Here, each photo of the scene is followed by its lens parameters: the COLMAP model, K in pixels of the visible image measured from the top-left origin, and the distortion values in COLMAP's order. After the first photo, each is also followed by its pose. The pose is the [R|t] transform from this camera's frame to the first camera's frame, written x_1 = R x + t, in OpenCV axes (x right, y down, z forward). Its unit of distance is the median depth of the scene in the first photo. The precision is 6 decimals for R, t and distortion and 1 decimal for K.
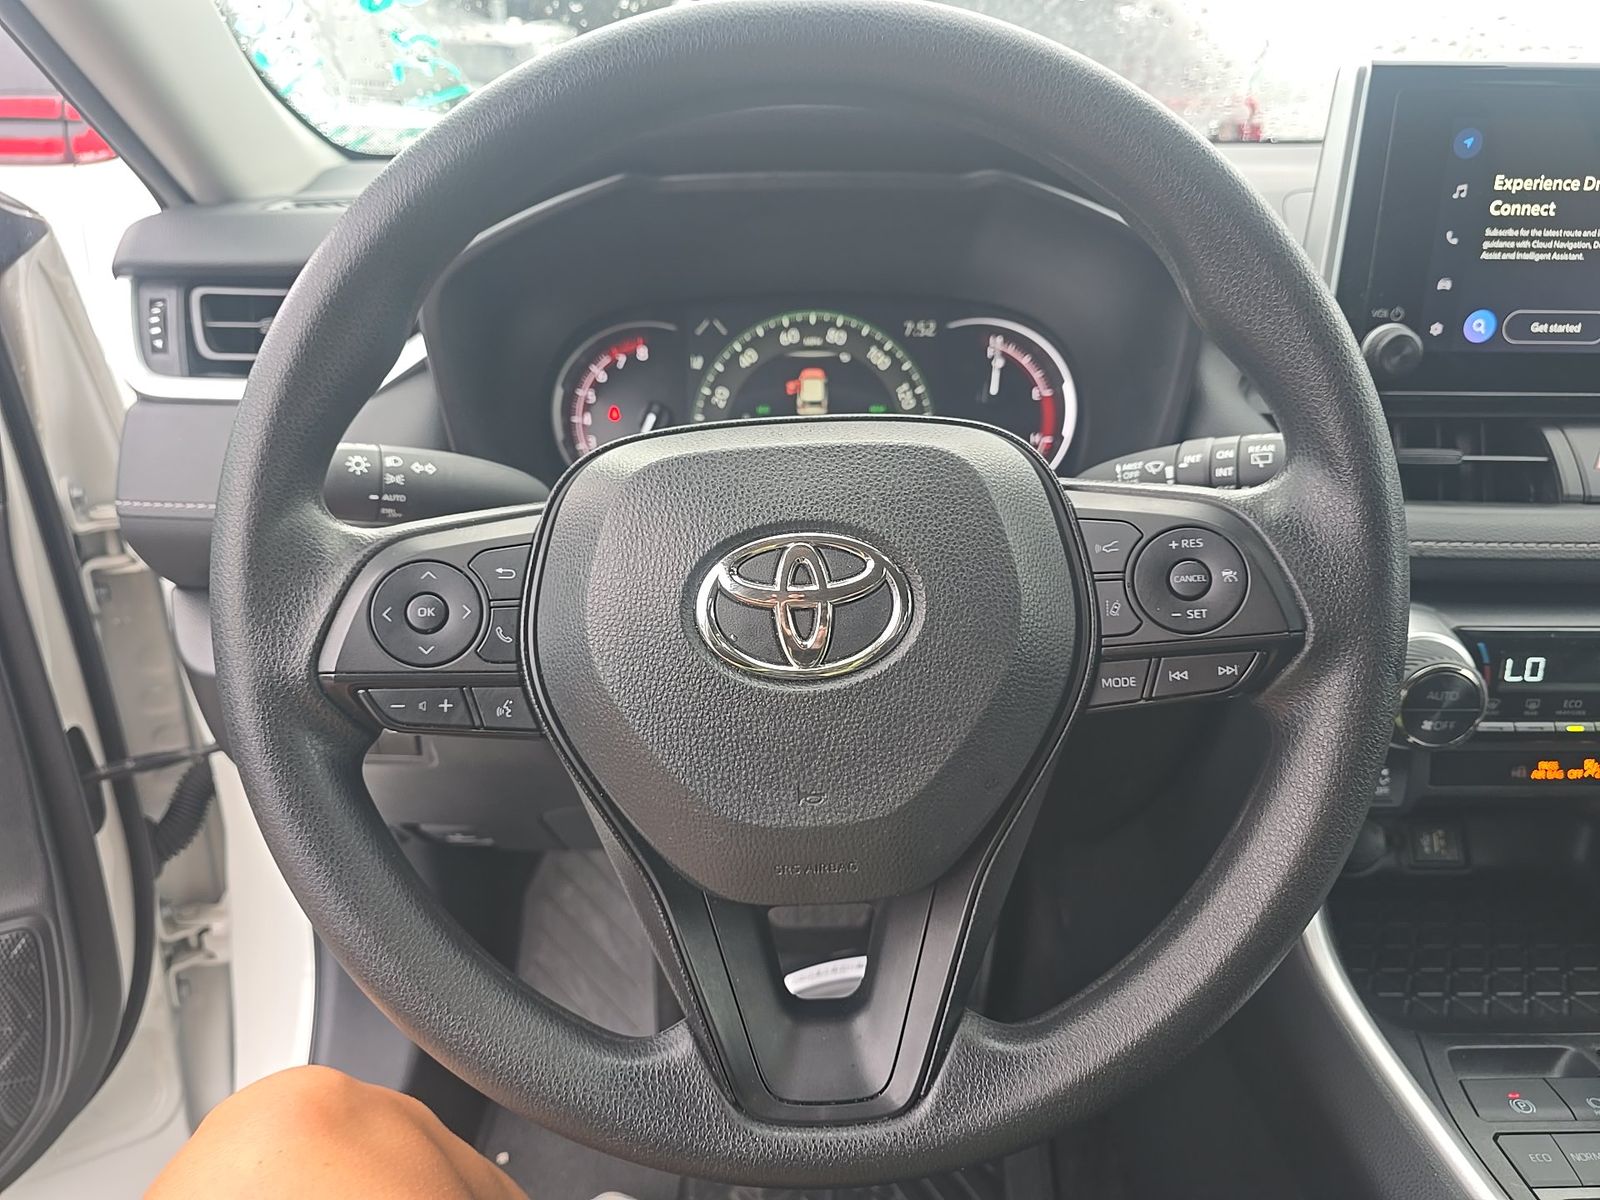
lens RADIAL K [[1072.0, 0, 821.2], [0, 1072.0, 610.6], [0, 0, 1]] dist [0.020654, -0.034093]
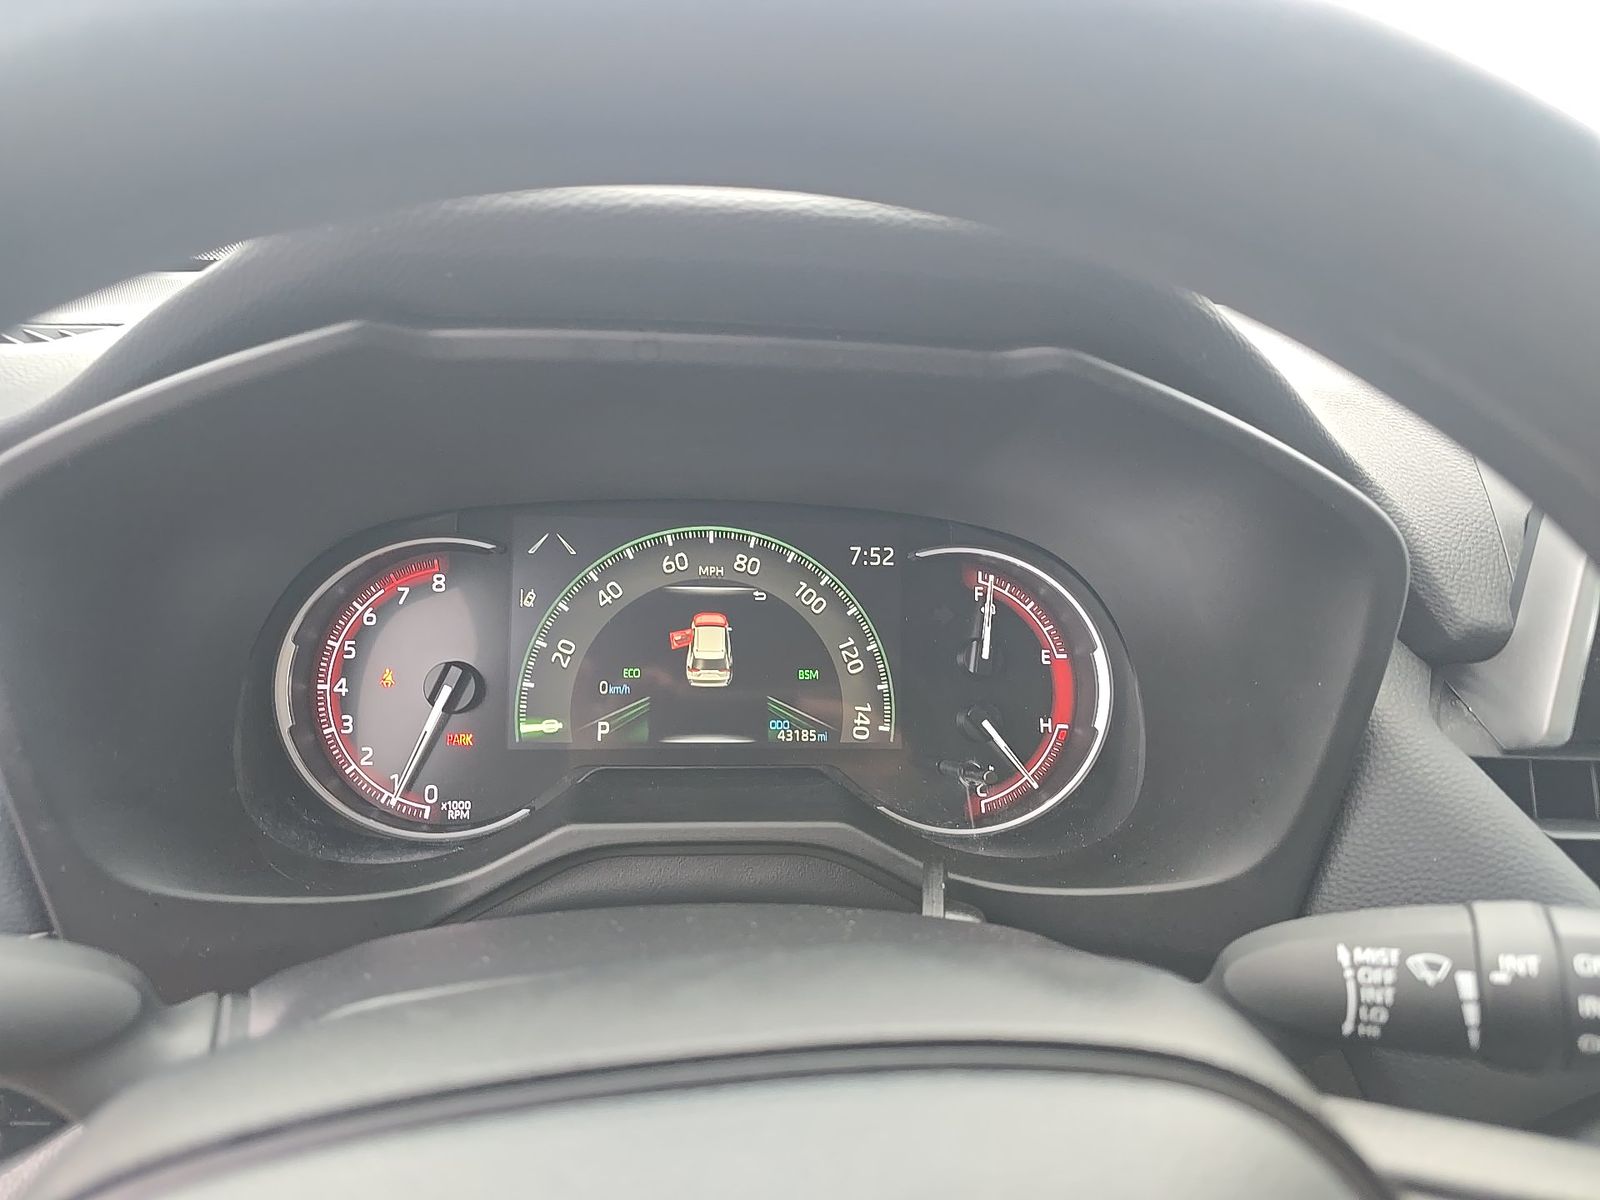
lens RADIAL K [[1072.0, 0, 821.2], [0, 1072.0, 610.6], [0, 0, 1]] dist [0.020654, -0.034093]
pose [[0.993888, 0.021121, 0.108358, -0.011228], [-0.009256, 0.994015, -0.108851, -0.156546], [-0.110008, 0.107182, 0.988135, 0.352130]]
